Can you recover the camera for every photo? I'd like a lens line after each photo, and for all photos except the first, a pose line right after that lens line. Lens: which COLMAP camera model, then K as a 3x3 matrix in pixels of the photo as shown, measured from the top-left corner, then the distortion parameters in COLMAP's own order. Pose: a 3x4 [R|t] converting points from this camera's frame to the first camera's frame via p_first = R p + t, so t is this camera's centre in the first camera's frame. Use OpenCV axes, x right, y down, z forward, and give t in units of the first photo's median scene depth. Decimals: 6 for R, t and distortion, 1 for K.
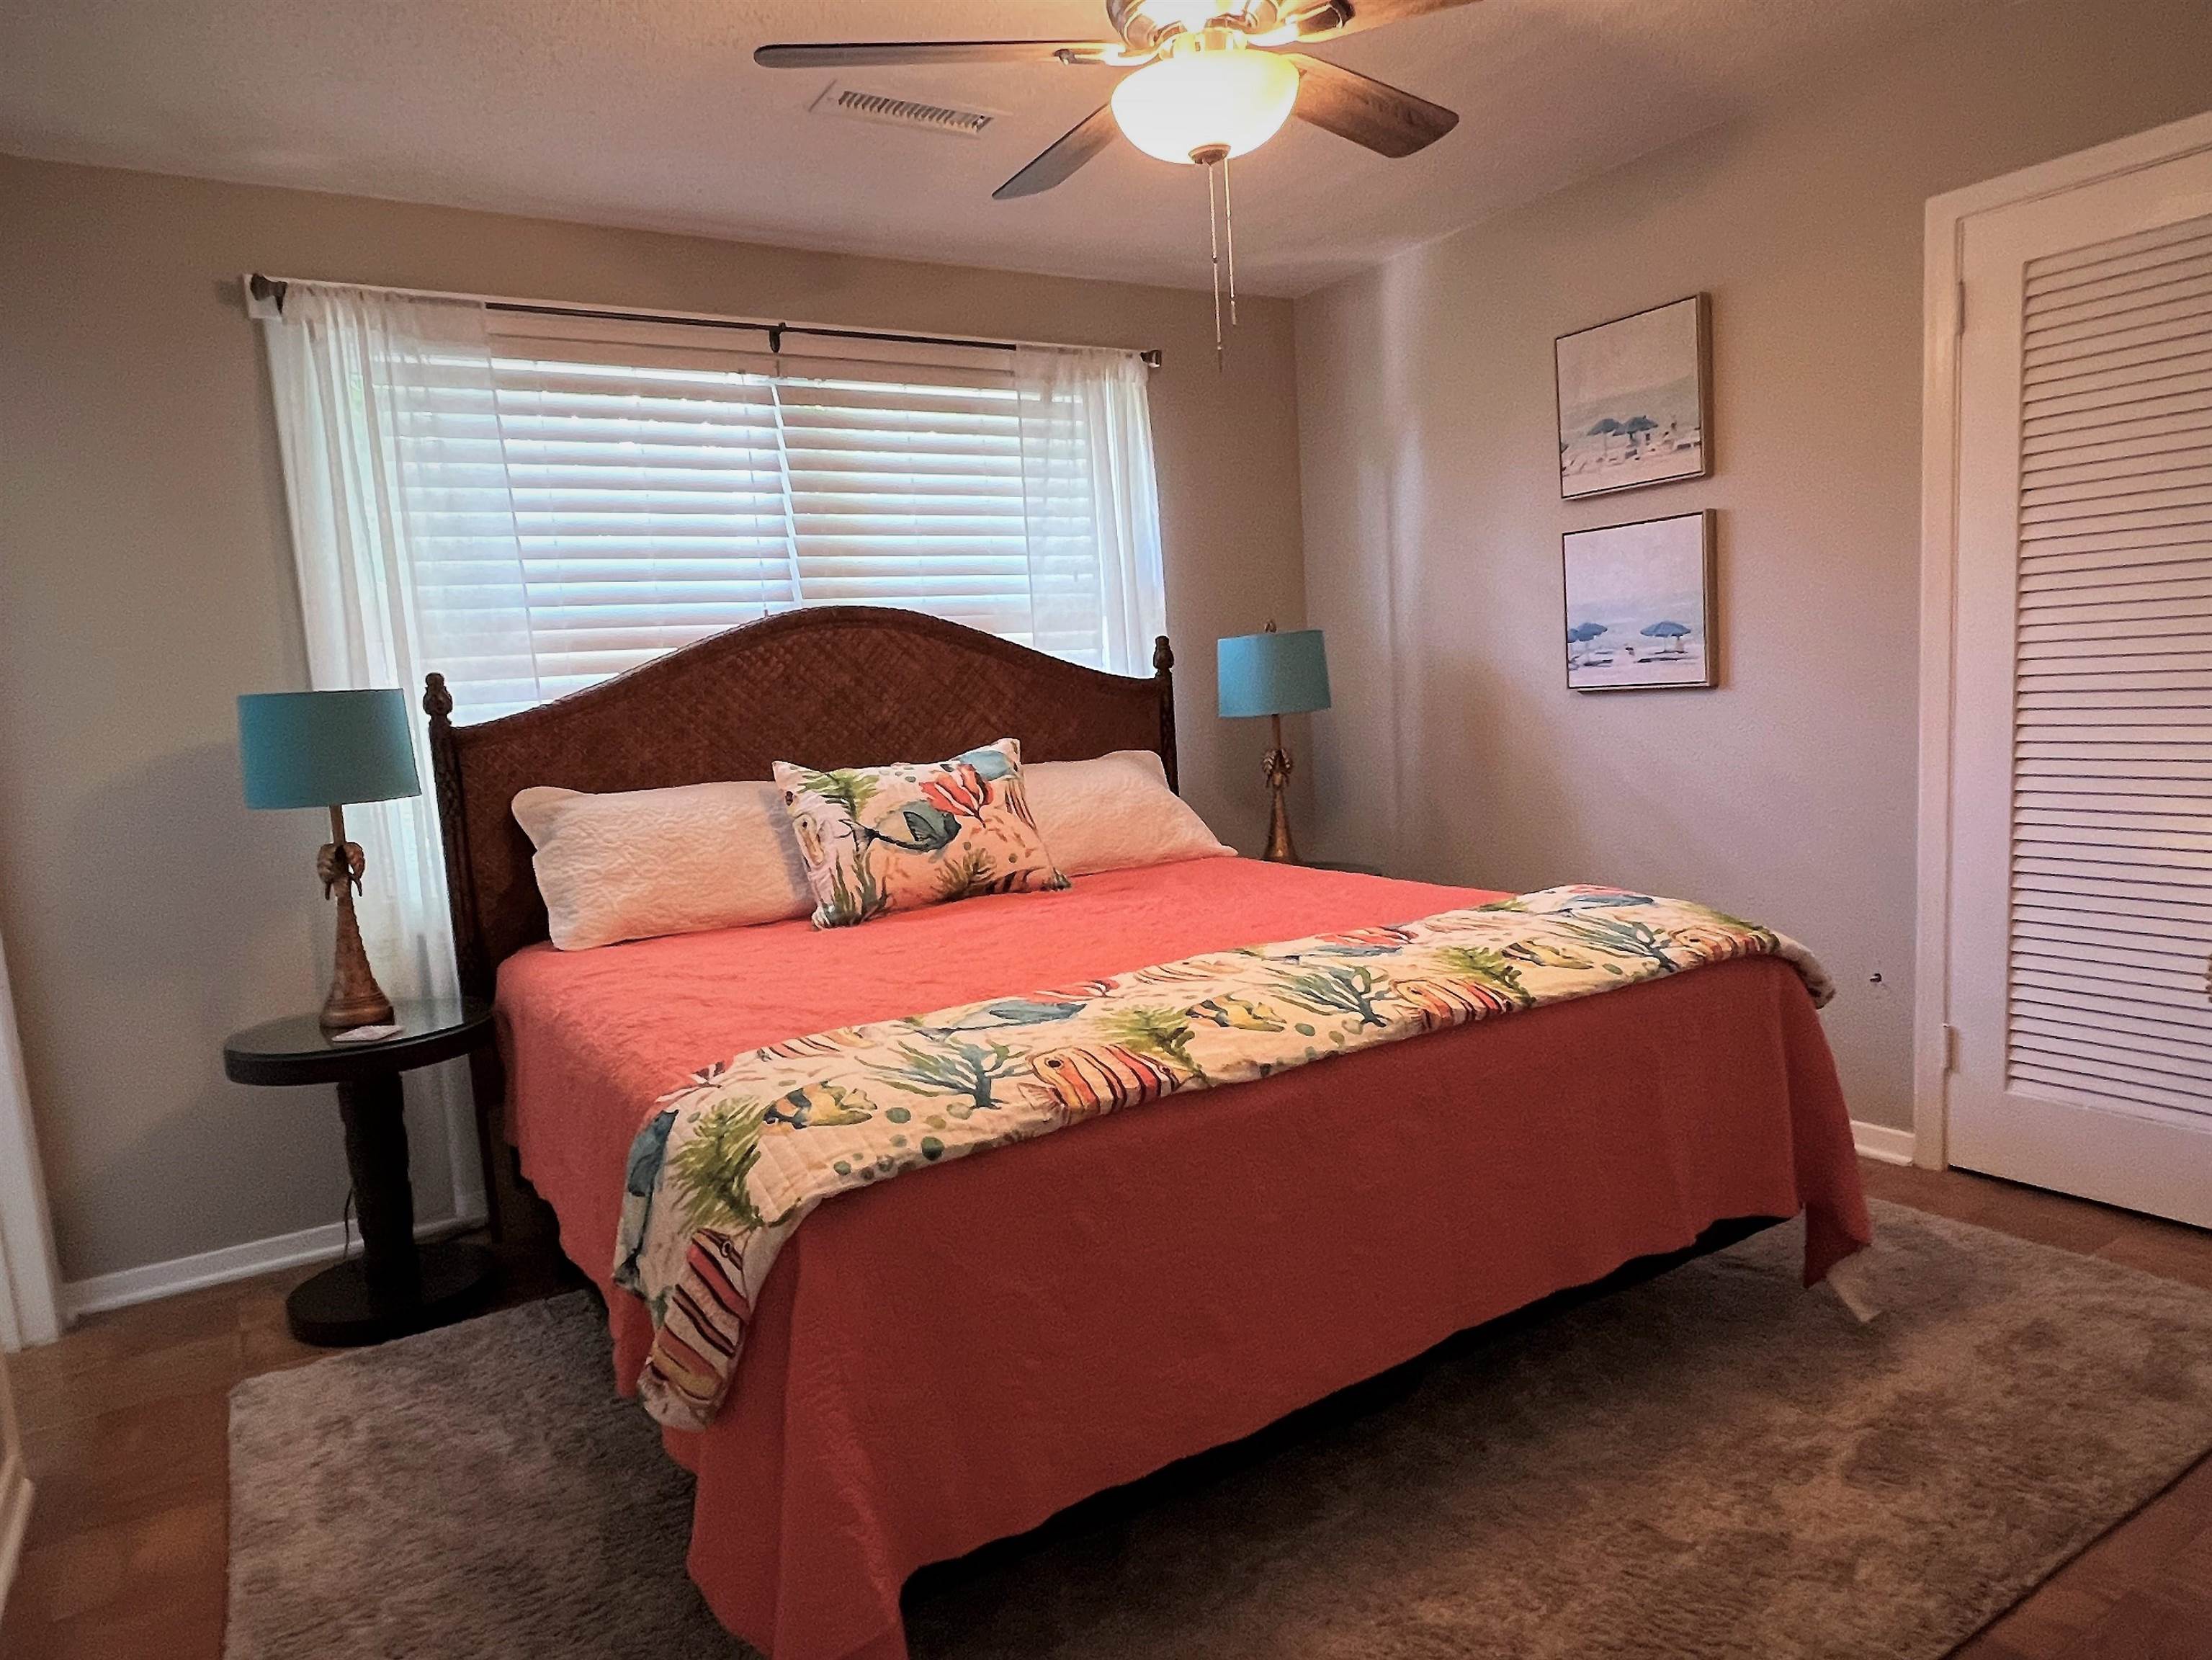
lens RADIAL K [[1400.2, 0, 1106.0], [0, 1400.2, 830.0], [0, 0, 1]] dist [-0.002479, -0.001186]
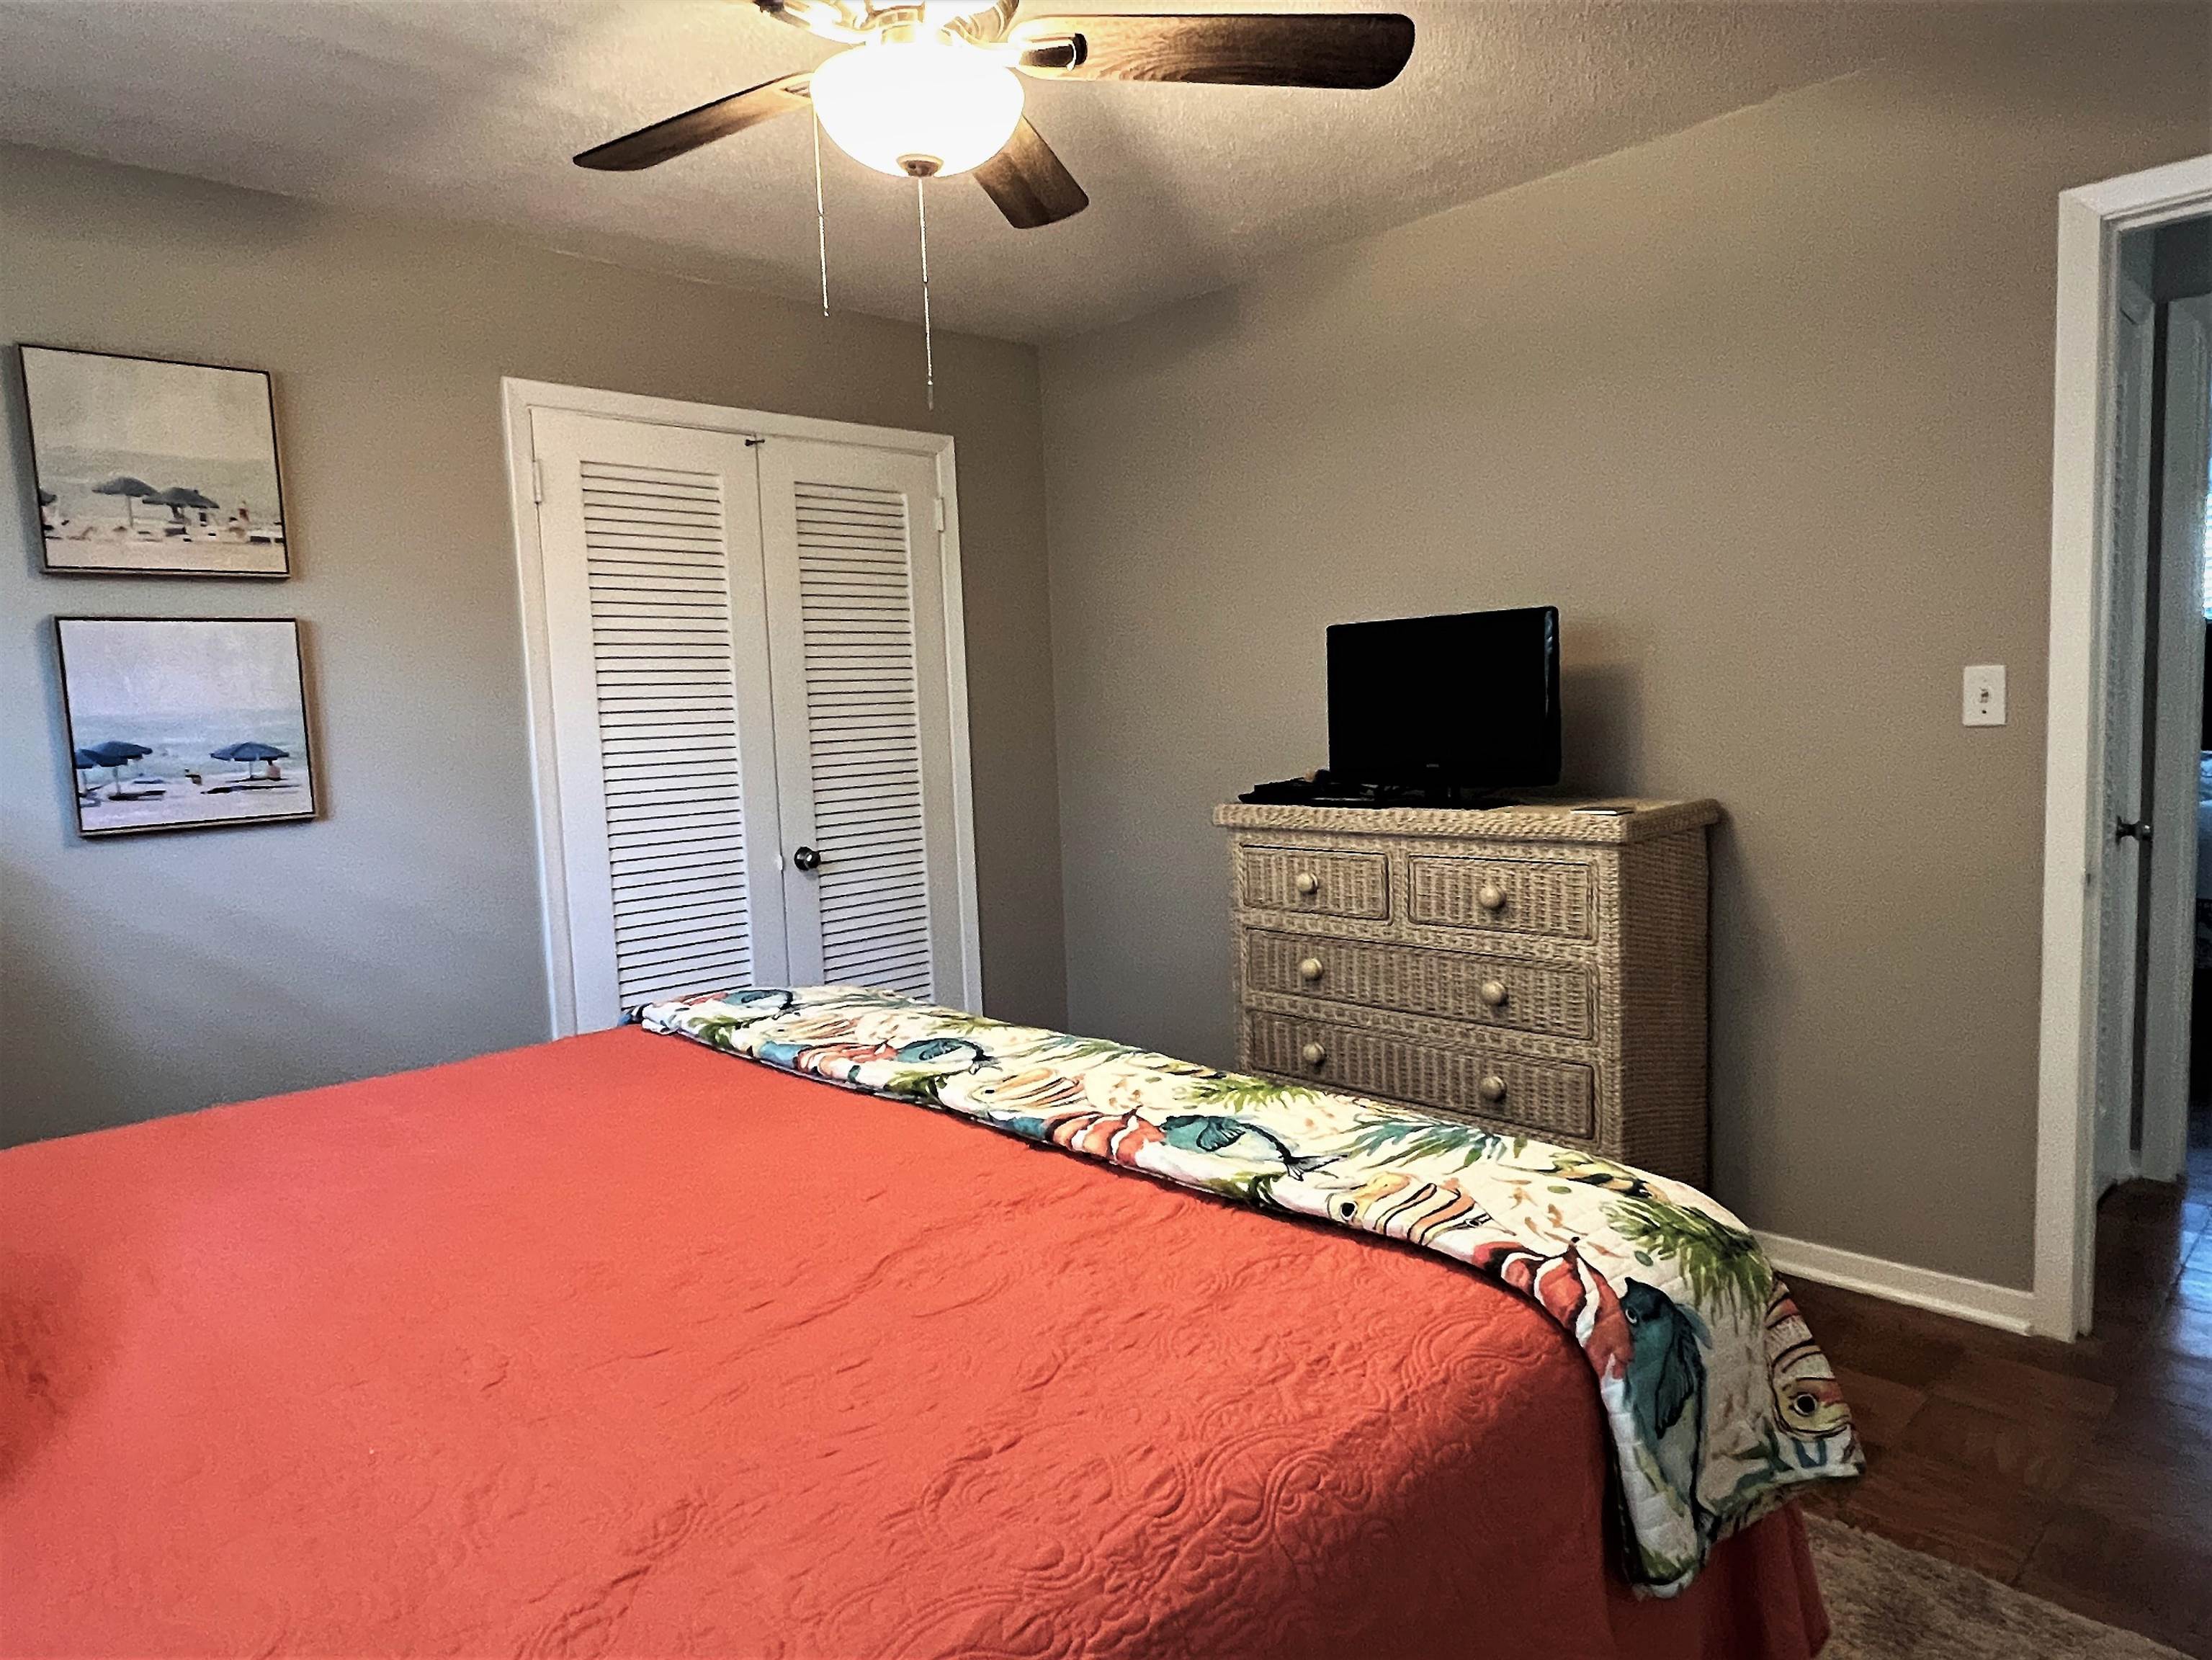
lens RADIAL K [[1287.9, 0, 1106.0], [0, 1287.9, 830.0], [0, 0, 1]] dist [0.001185, 0.000163]
pose [[-0.171999, -0.018051, 0.984932, -0.449988], [0.159218, 0.986177, 0.045878, -0.052878], [-0.972145, 0.164710, -0.166747, 0.652499]]
